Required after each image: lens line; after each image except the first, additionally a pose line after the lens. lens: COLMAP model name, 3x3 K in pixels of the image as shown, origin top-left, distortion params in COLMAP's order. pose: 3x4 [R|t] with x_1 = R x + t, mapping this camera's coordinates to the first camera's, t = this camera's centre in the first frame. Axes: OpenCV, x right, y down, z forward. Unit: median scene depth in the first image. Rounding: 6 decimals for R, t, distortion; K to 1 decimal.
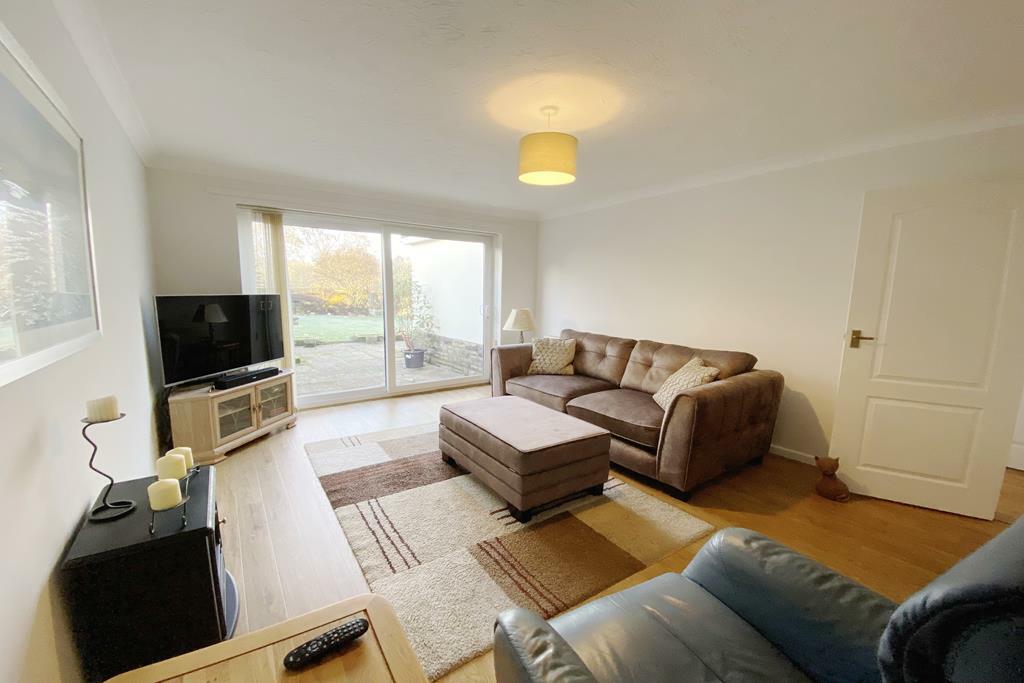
lens RADIAL K [[413.4, 0, 519.6], [0, 413.4, 341.4], [0, 0, 1]] dist [-0.007263, -0.009127]
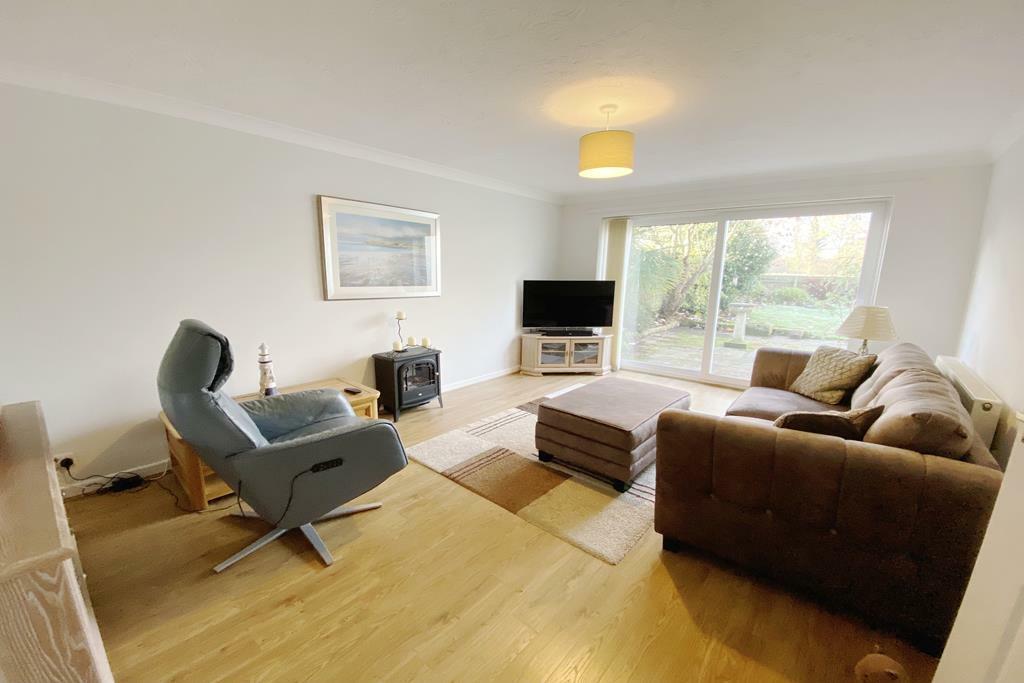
lens RADIAL K [[413.4, 0, 519.0], [0, 413.4, 365.4], [0, 0, 1]] dist [-0.007263, -0.009127]
pose [[0.248874, 0.204784, -0.946639, 1.021440], [-0.125856, 0.975942, 0.178035, -0.062926], [0.960324, 0.074832, 0.268660, 0.500909]]
